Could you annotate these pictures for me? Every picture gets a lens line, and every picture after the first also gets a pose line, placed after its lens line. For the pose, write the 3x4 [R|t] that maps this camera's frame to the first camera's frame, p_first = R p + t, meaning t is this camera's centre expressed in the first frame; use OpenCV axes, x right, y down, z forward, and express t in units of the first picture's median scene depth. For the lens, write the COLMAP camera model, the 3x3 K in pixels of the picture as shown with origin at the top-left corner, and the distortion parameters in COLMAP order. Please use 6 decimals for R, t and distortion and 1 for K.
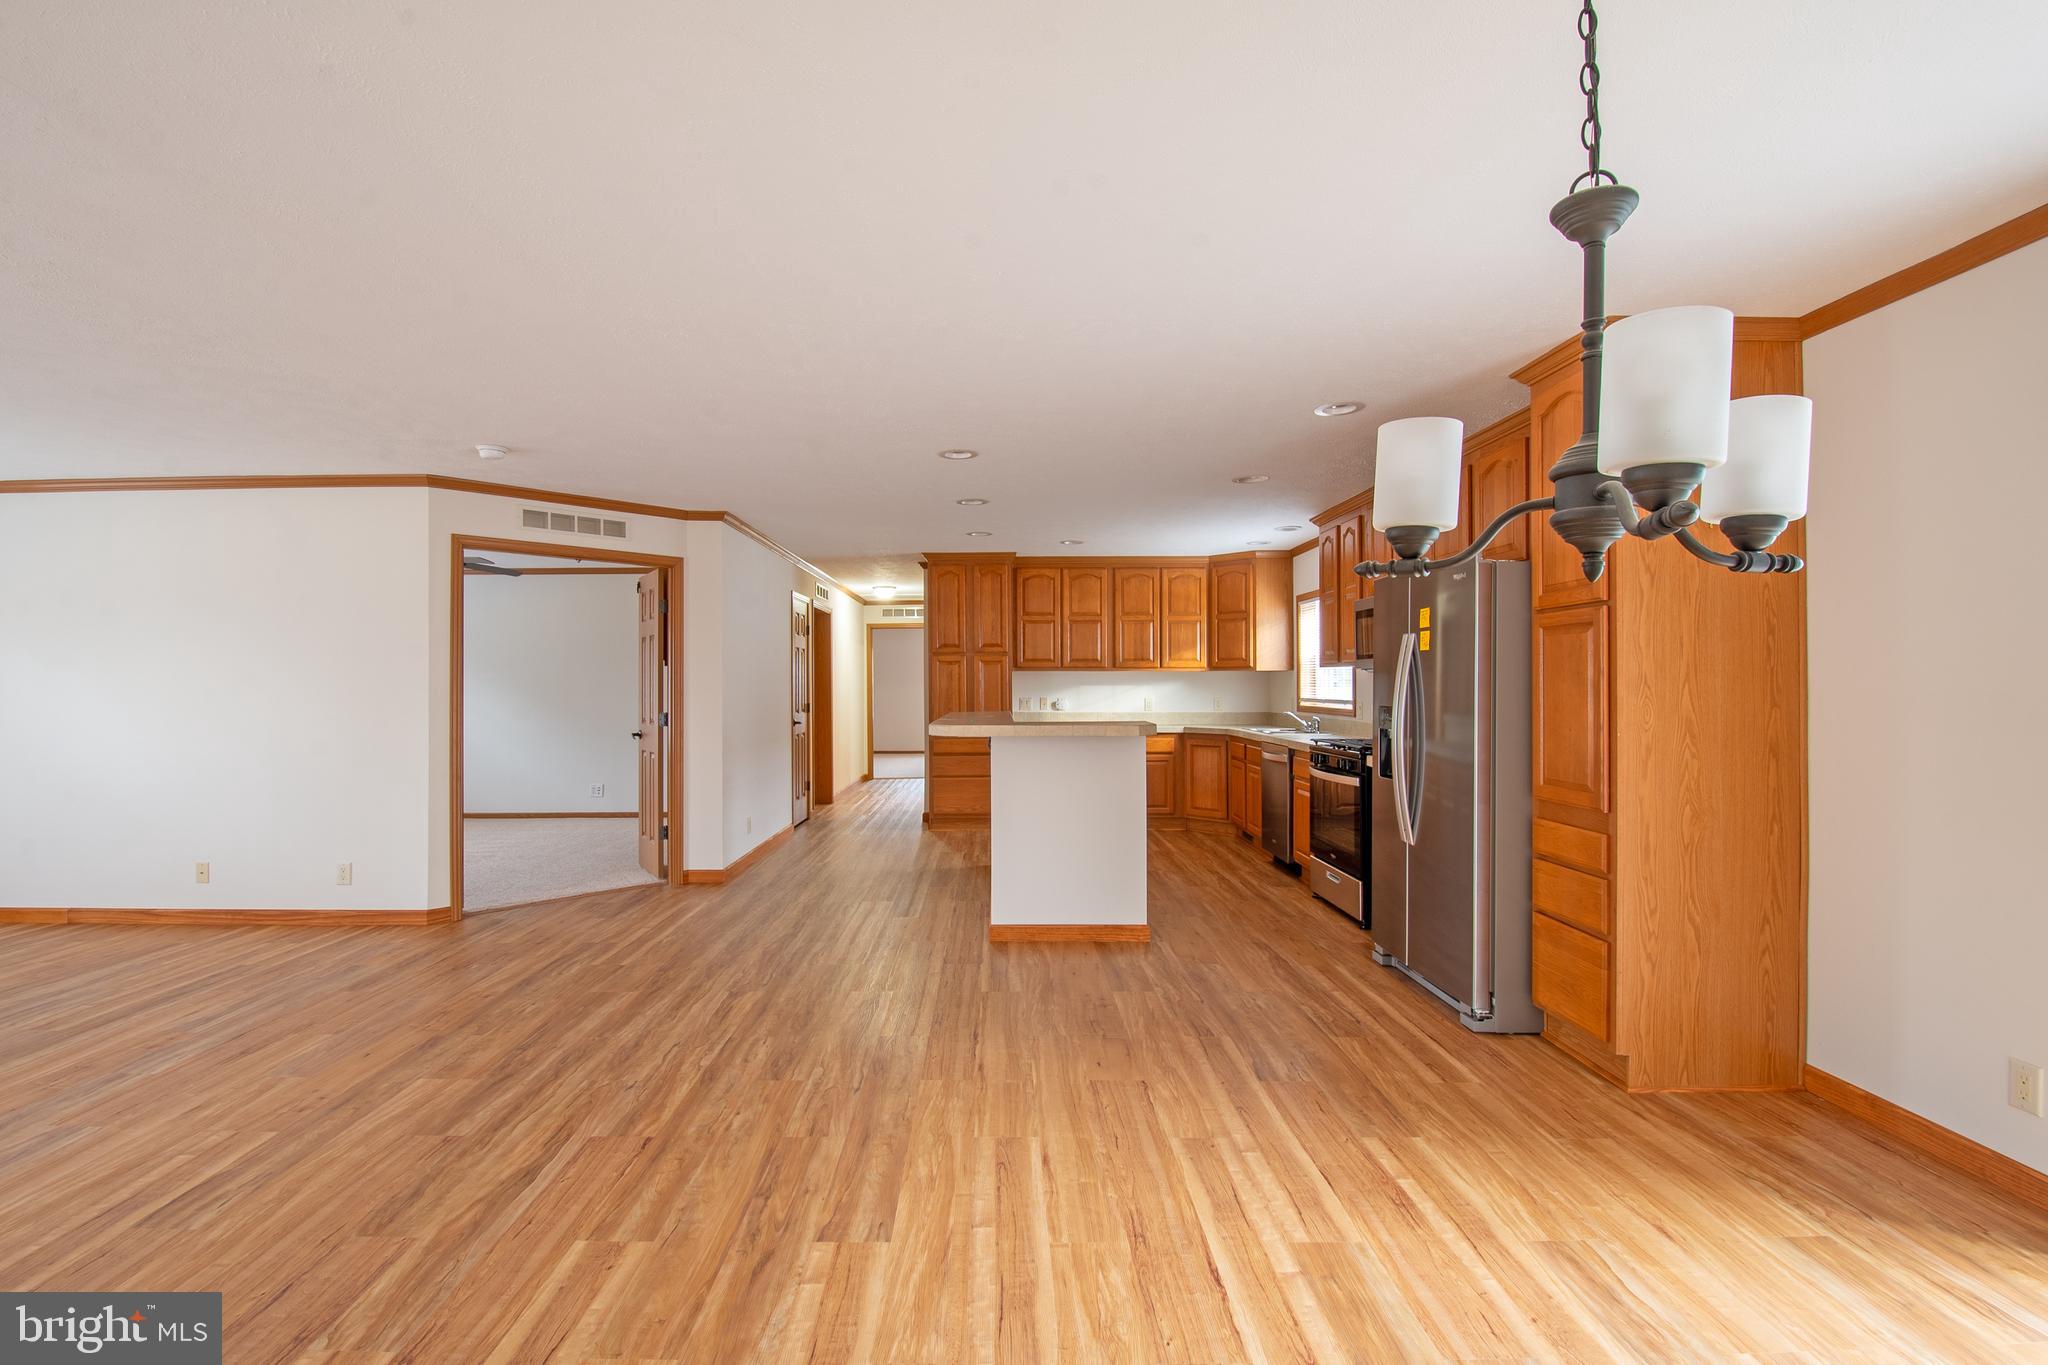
lens RADIAL K [[911.7, 0, 989.0], [0, 911.7, 681.6], [0, 0, 1]] dist [0.004677, -0.016112]
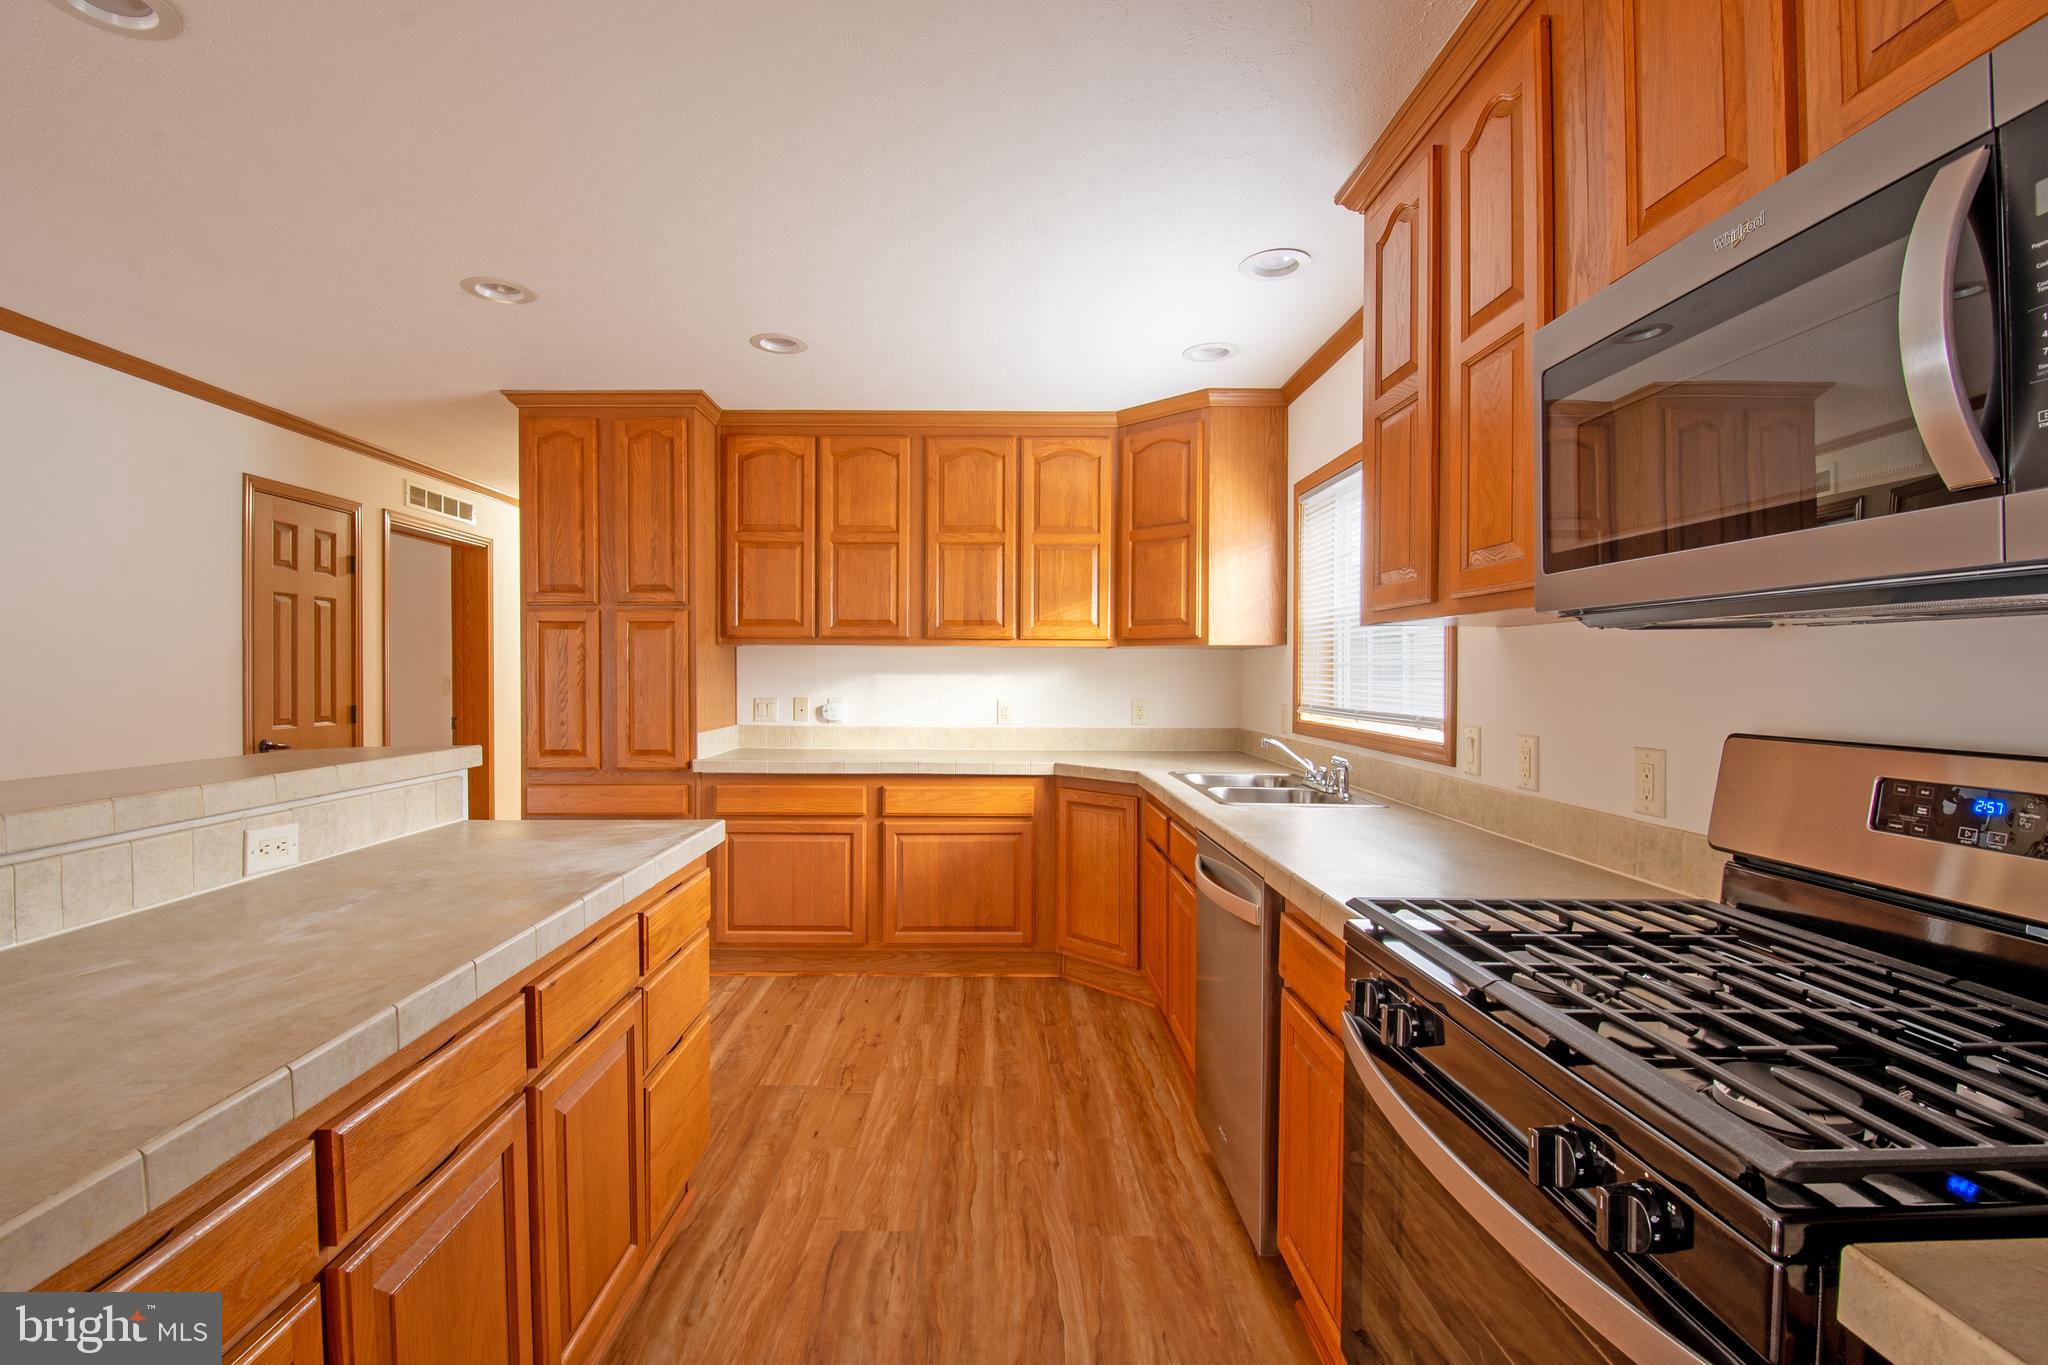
lens RADIAL K [[911.7, 0, 989.0], [0, 911.7, 681.6], [0, 0, 1]] dist [0.004677, -0.016112]
pose [[0.999960, 0.005850, 0.006745, 0.308039], [-0.005937, 0.999899, 0.012925, 0.002550], [-0.006669, -0.012964, 0.999894, 0.920482]]
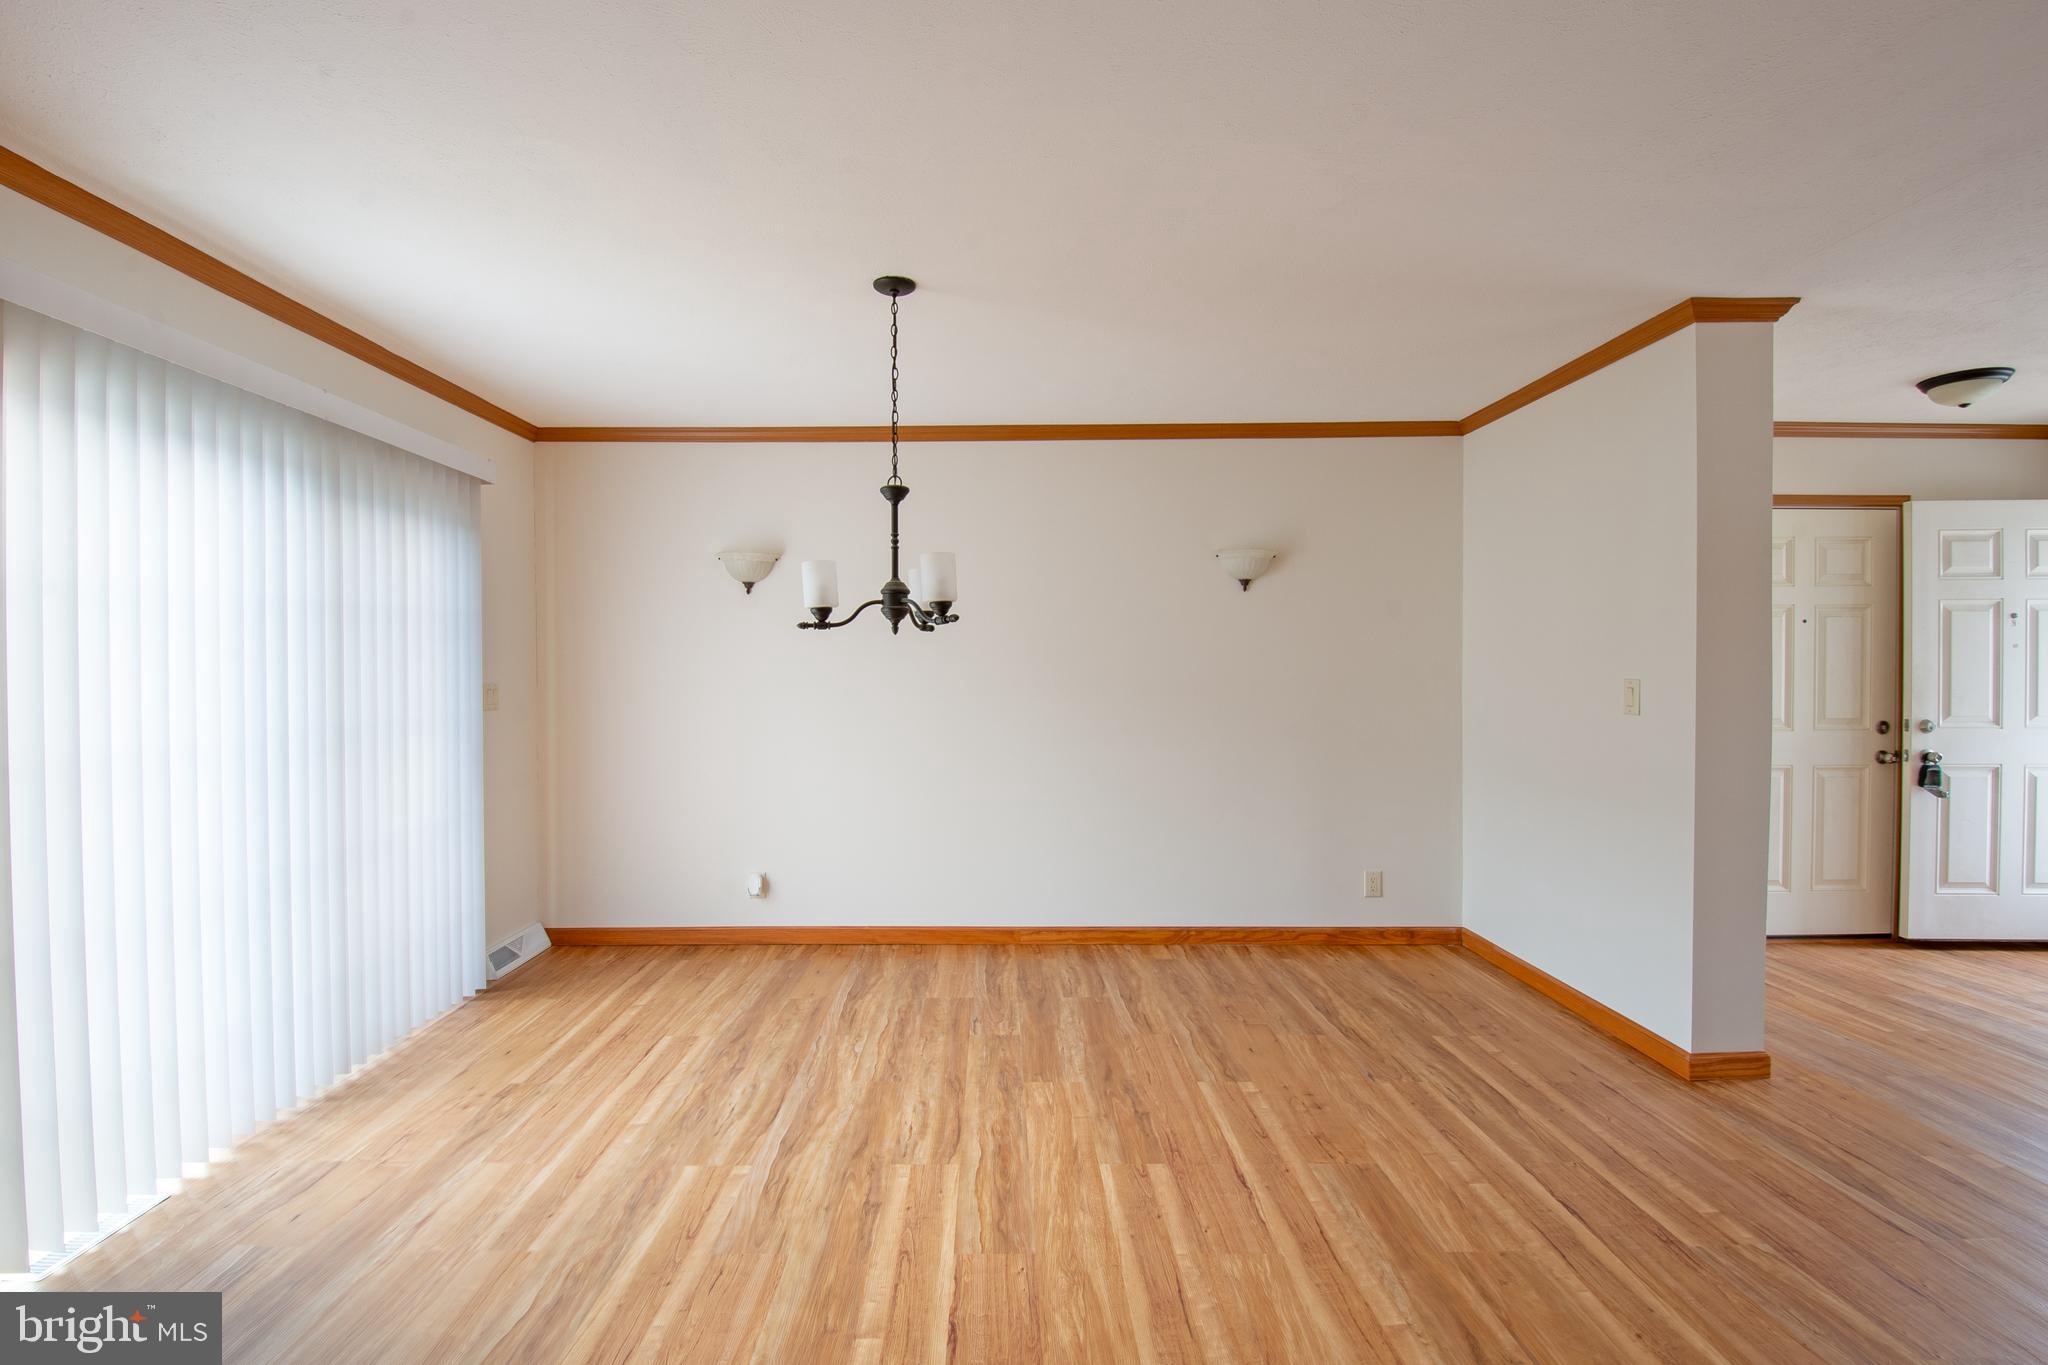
lens RADIAL K [[925.5, 0, 988.2], [0, 925.5, 684.0], [0, 0, 1]] dist [-0.026135, -0.001163]
pose [[-0.999977, 0.006663, -0.000798, 0.091301], [0.006654, 0.999913, 0.011425, 0.000853], [0.000874, 0.011419, -0.999934, 0.819455]]
